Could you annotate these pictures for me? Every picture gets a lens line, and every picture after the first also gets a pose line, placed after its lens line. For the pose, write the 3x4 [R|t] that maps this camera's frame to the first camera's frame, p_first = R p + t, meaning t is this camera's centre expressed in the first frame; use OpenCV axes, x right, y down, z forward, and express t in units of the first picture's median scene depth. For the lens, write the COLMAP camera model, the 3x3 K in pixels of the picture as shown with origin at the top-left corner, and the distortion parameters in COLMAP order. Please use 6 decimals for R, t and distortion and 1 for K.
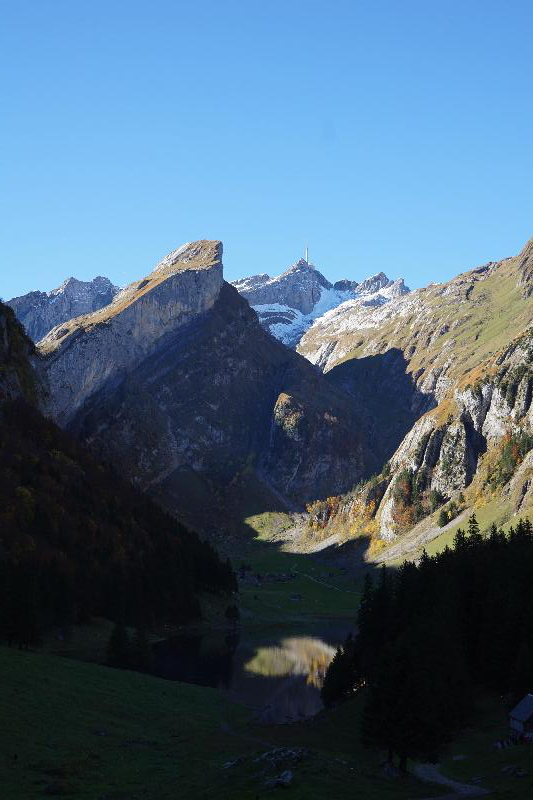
lens RADIAL K [[1325.9, 0, 263.9], [0, 1325.9, 411.3], [0, 0, 1]] dist [0.123669, 0.036623]
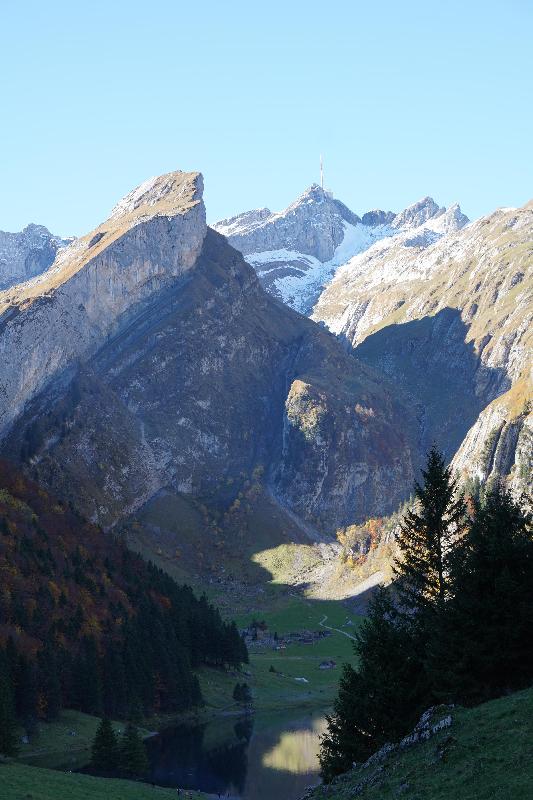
lens RADIAL K [[2035.8, 0, 266.5], [0, 2035.8, 400.0], [0, 0, 1]] dist [0.390633, 0.613608]
pose [[0.998580, -0.052833, -0.006820, 0.004793], [0.052952, 0.998421, 0.018736, -0.024768], [0.005819, -0.019071, 0.999801, -0.115774]]
